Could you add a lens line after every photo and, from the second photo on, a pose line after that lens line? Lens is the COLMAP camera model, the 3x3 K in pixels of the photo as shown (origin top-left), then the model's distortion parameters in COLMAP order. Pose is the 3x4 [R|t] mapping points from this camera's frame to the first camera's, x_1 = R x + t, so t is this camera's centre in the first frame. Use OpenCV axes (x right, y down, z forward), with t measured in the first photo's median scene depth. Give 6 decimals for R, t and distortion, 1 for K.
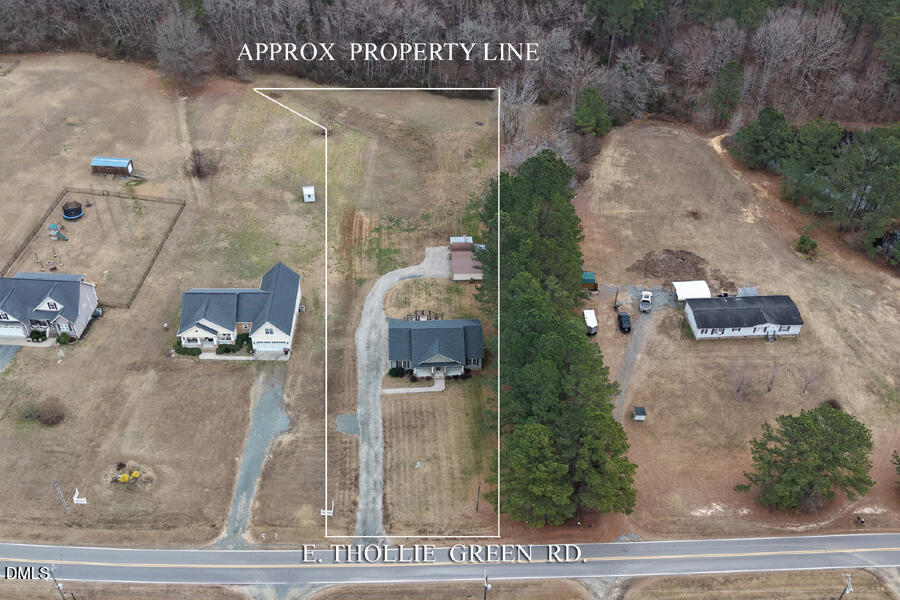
lens RADIAL K [[785.3, 0, 447.9], [0, 785.3, 300.8], [0, 0, 1]] dist [0.004725, -0.026240]
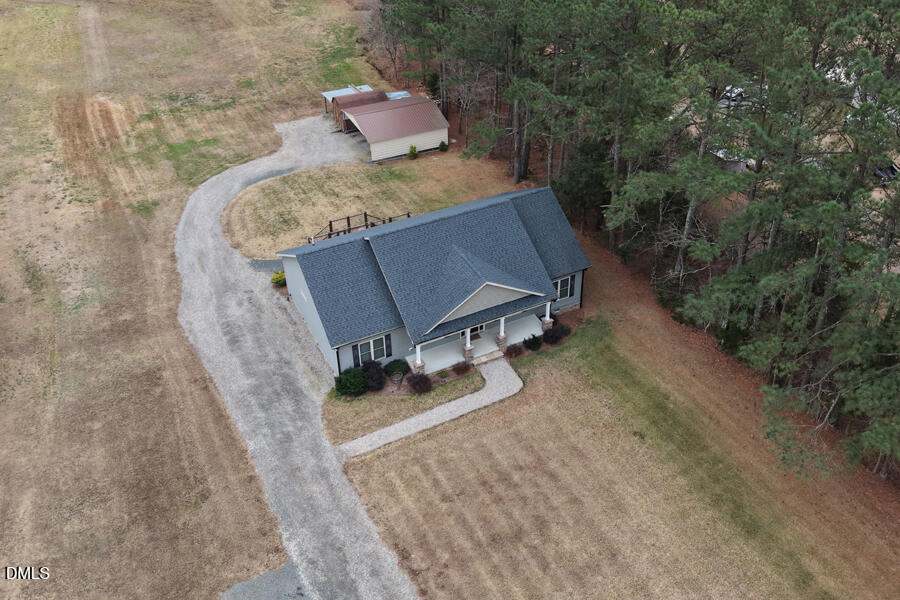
lens RADIAL K [[785.3, 0, 451.4], [0, 785.3, 295.6], [0, 0, 1]] dist [0.004725, -0.026240]
pose [[0.918248, -0.254612, 0.303303, -0.115367], [0.273966, 0.961481, -0.022301, 0.074507], [-0.285942, 0.103573, 0.952633, 0.681128]]
